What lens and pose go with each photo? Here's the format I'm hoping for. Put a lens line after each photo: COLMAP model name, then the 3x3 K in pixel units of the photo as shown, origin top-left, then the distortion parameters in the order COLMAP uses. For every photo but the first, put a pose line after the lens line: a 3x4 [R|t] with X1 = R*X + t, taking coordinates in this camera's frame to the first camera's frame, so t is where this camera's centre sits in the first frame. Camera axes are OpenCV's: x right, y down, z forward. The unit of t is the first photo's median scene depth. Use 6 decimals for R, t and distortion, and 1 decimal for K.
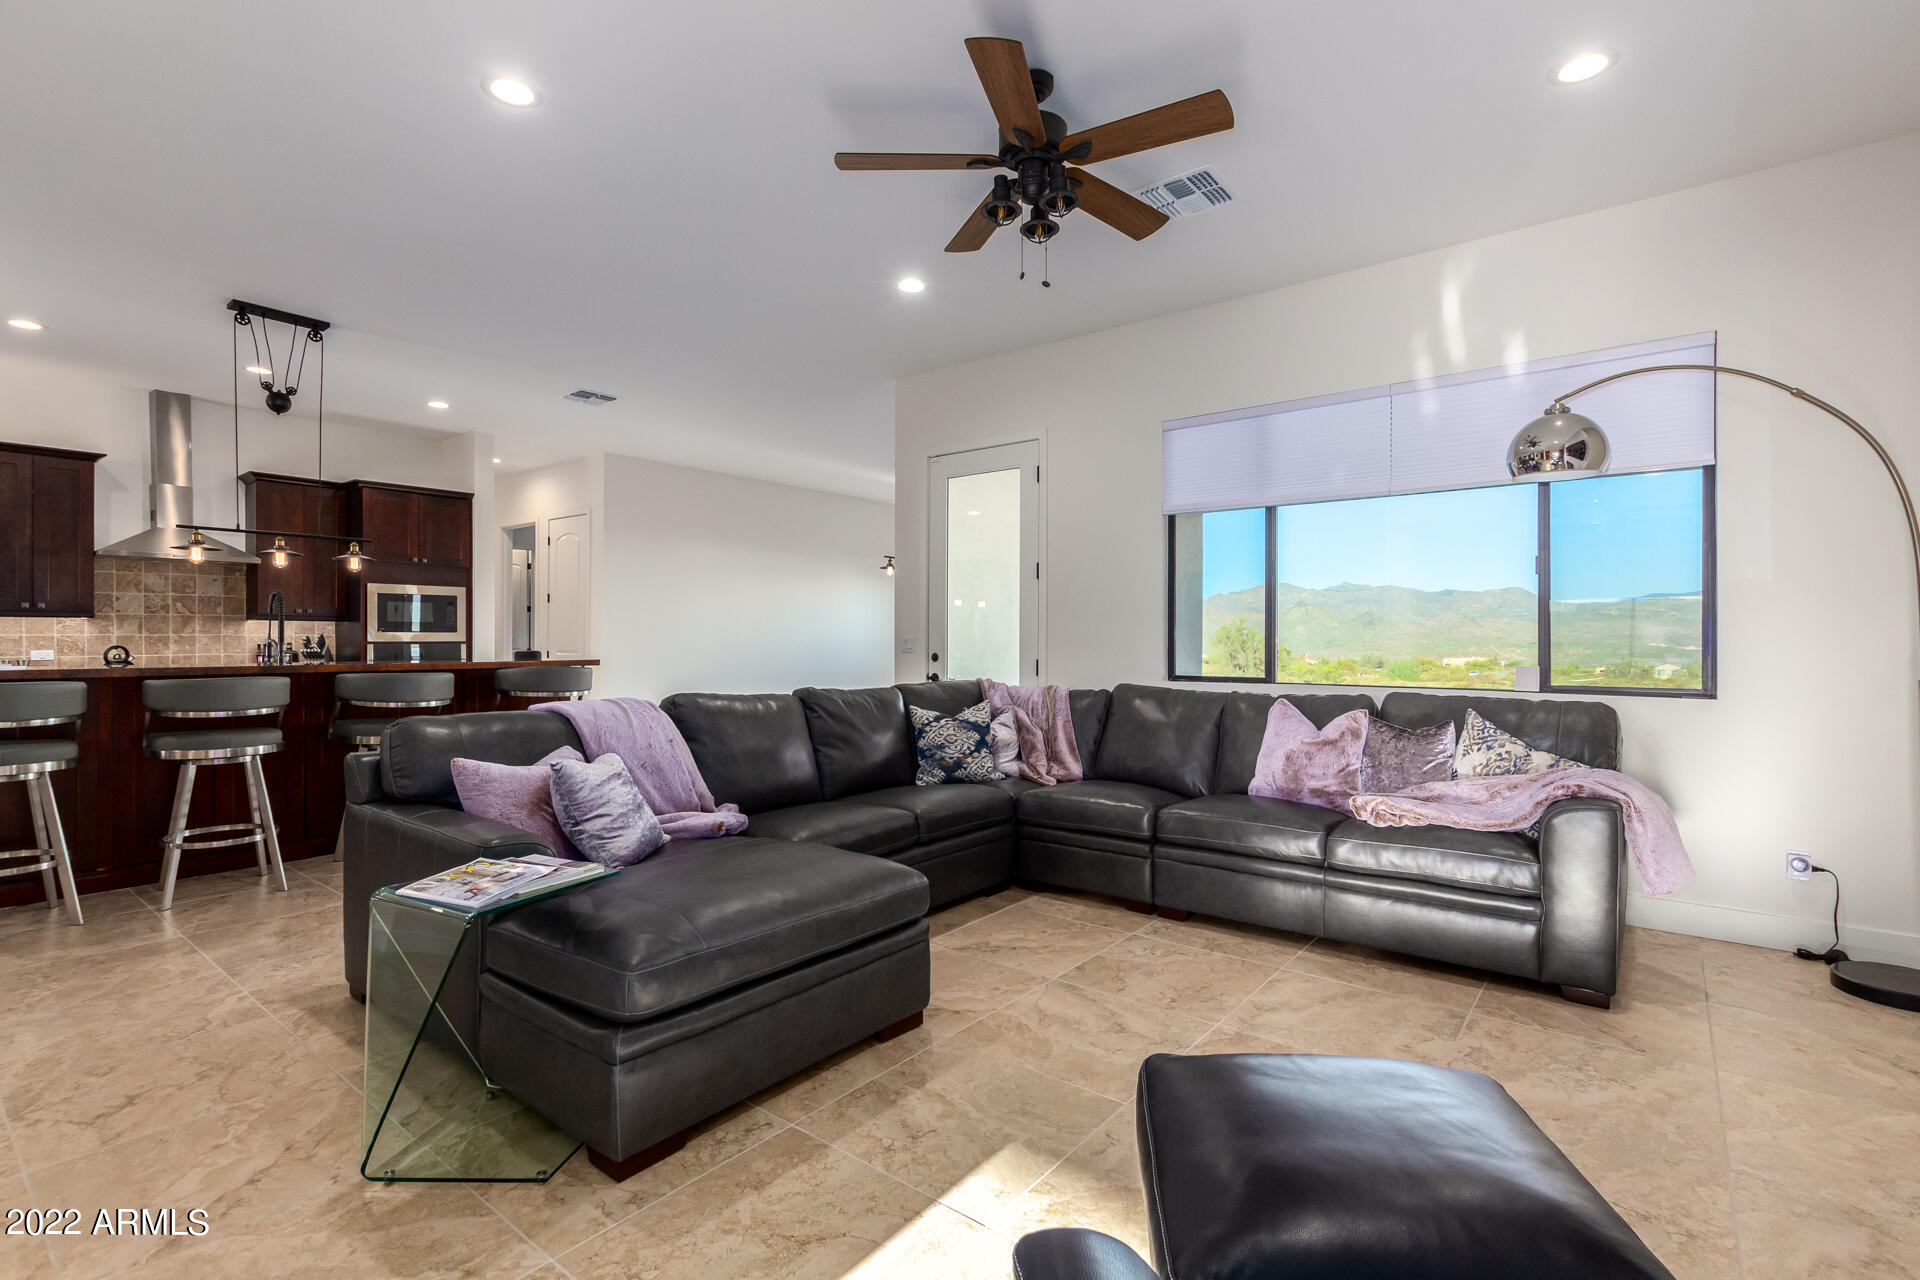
lens RADIAL K [[878.7, 0, 952.6], [0, 878.7, 642.0], [0, 0, 1]] dist [0.003365, -0.004079]
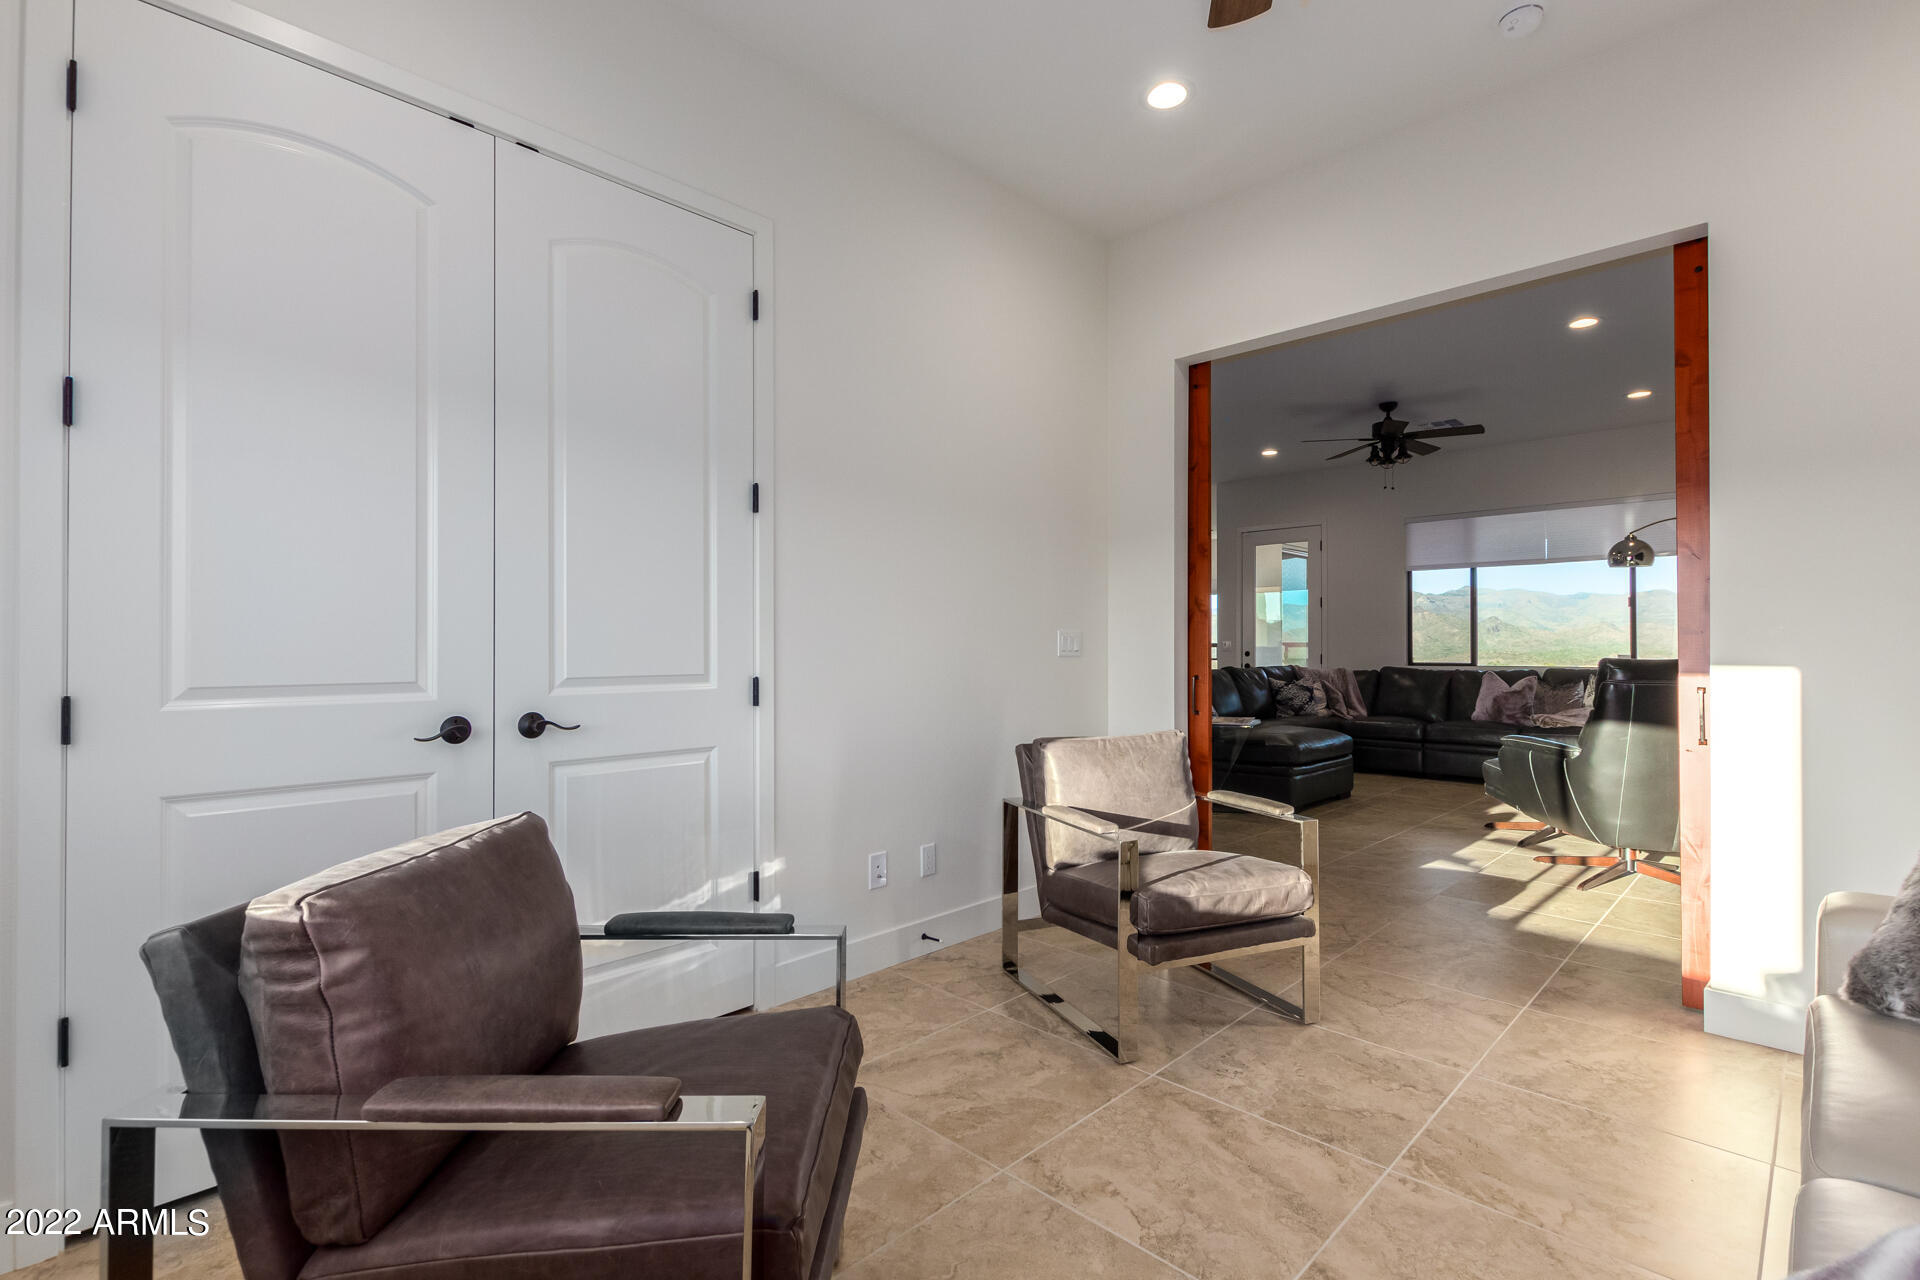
lens RADIAL K [[878.7, 0, 951.3], [0, 878.7, 643.3], [0, 0, 1]] dist [0.003365, -0.004079]
pose [[0.994027, -0.002191, -0.109111, -0.569745], [0.001434, 0.999974, -0.007023, 0.013444], [0.109124, 0.006825, 0.994005, -1.019239]]
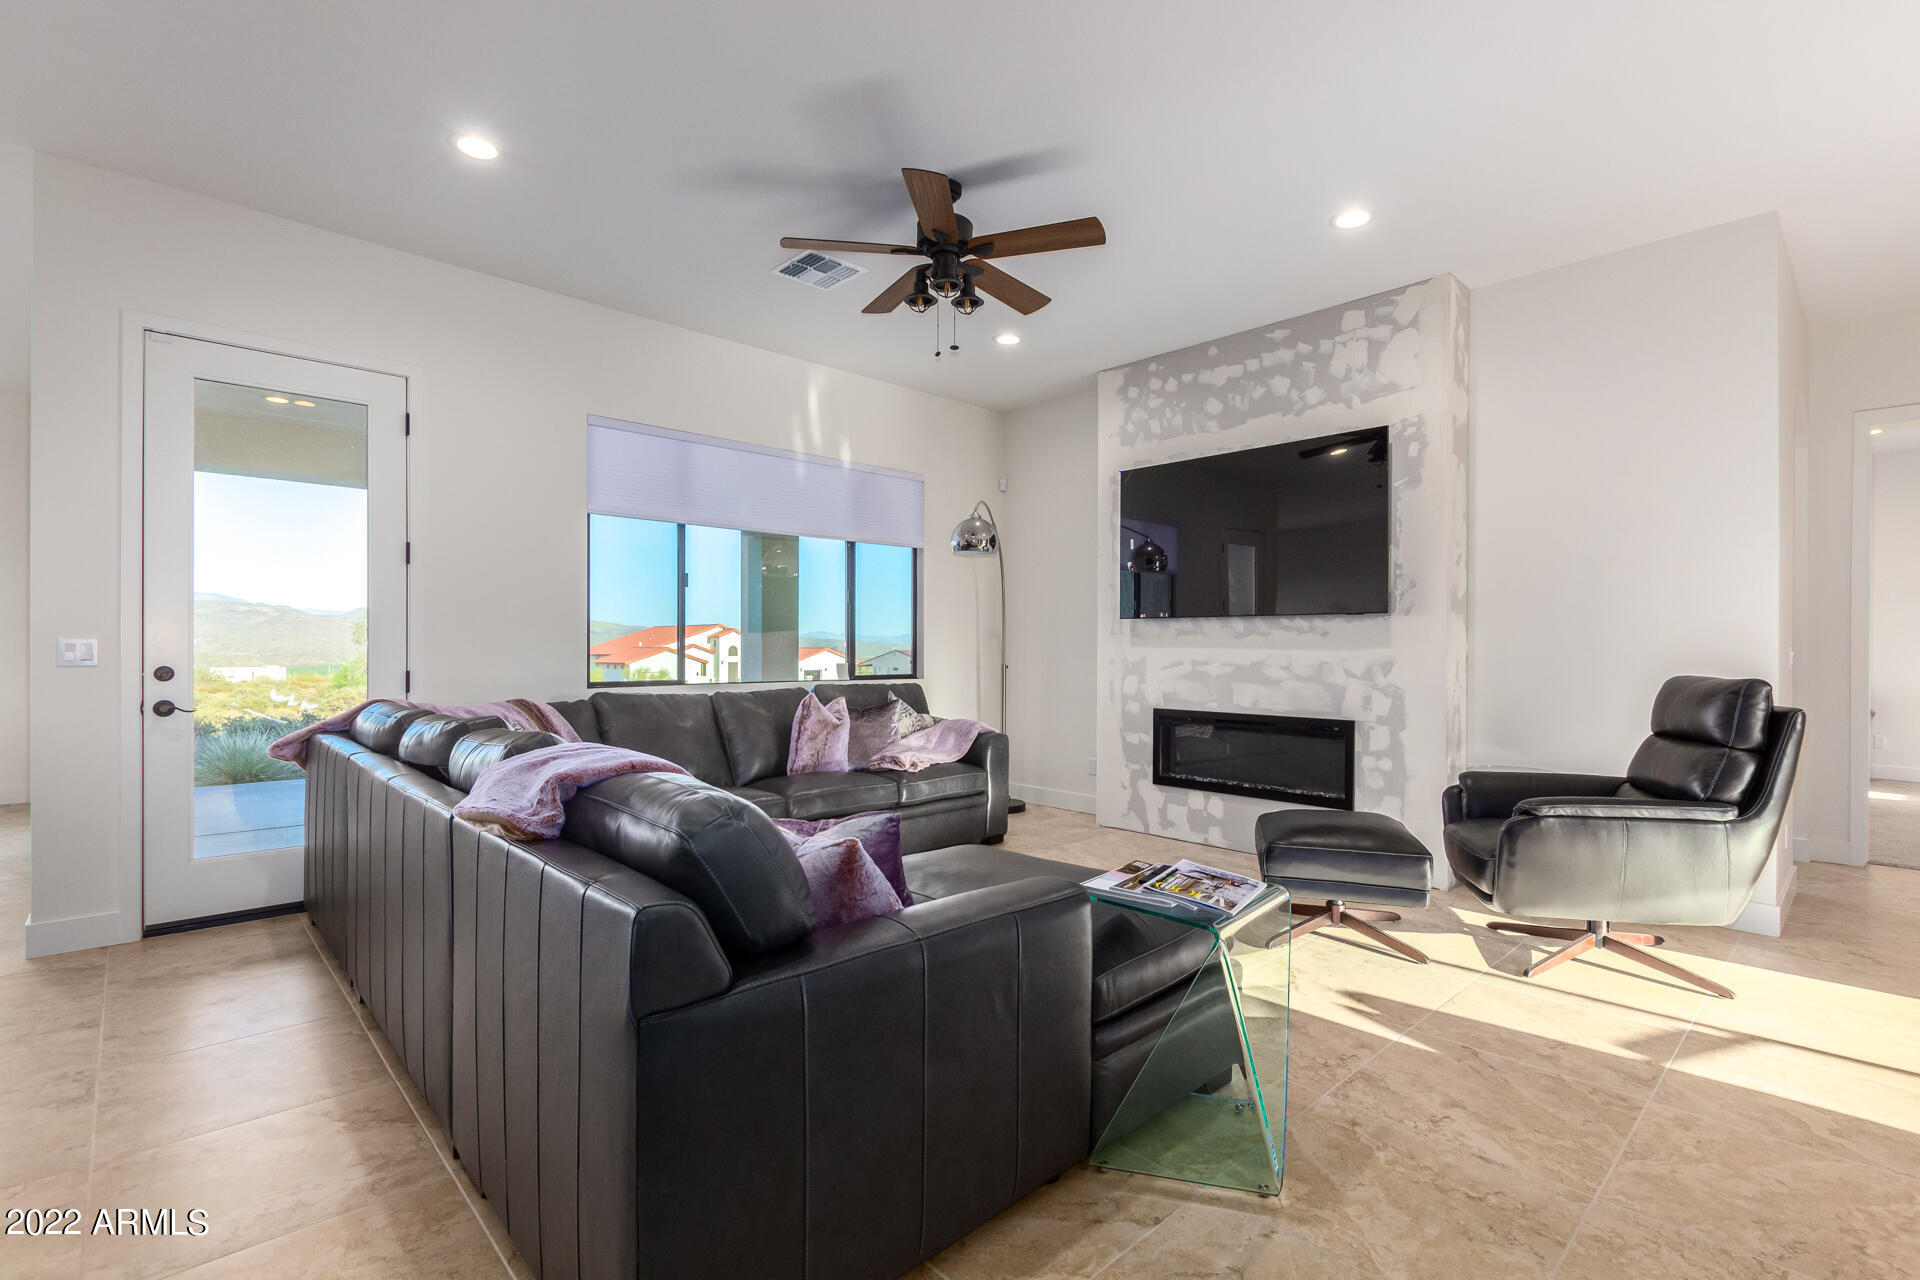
lens RADIAL K [[878.7, 0, 995.4], [0, 878.7, 645.6], [0, 0, 1]] dist [0.003365, -0.004079]
pose [[0.117429, 0.001195, 0.993081, -0.772922], [-0.000627, 0.999999, -0.001129, -0.000687], [-0.993081, -0.000490, 0.117430, 0.551834]]
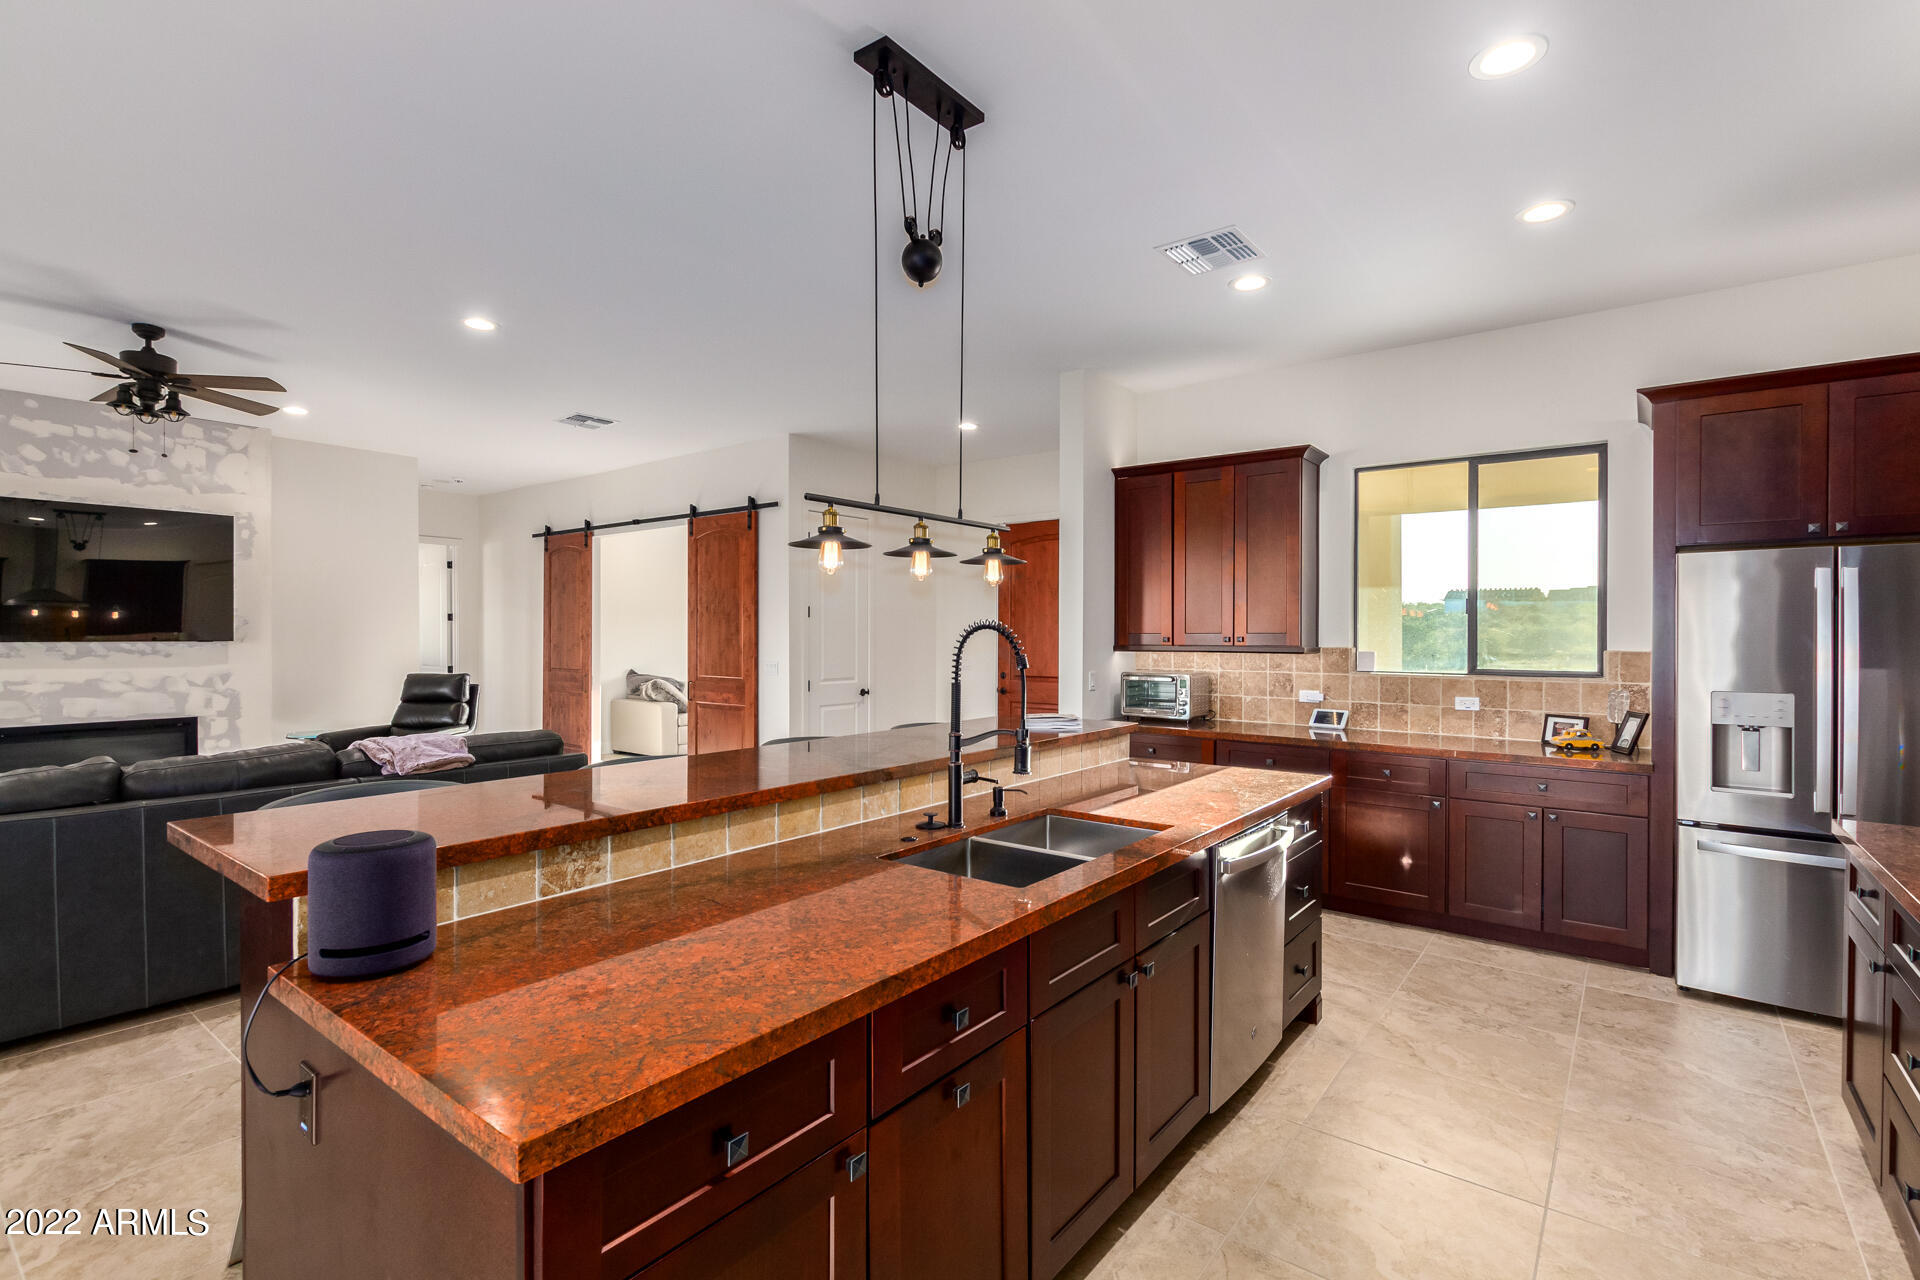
lens RADIAL K [[878.7, 0, 963.6], [0, 878.7, 641.0], [0, 0, 1]] dist [0.003365, -0.004079]
pose [[-0.999720, -0.003404, -0.023425, -0.950571], [-0.003700, 0.999914, 0.012597, -0.067618], [0.023380, 0.012680, -0.999646, 1.845323]]
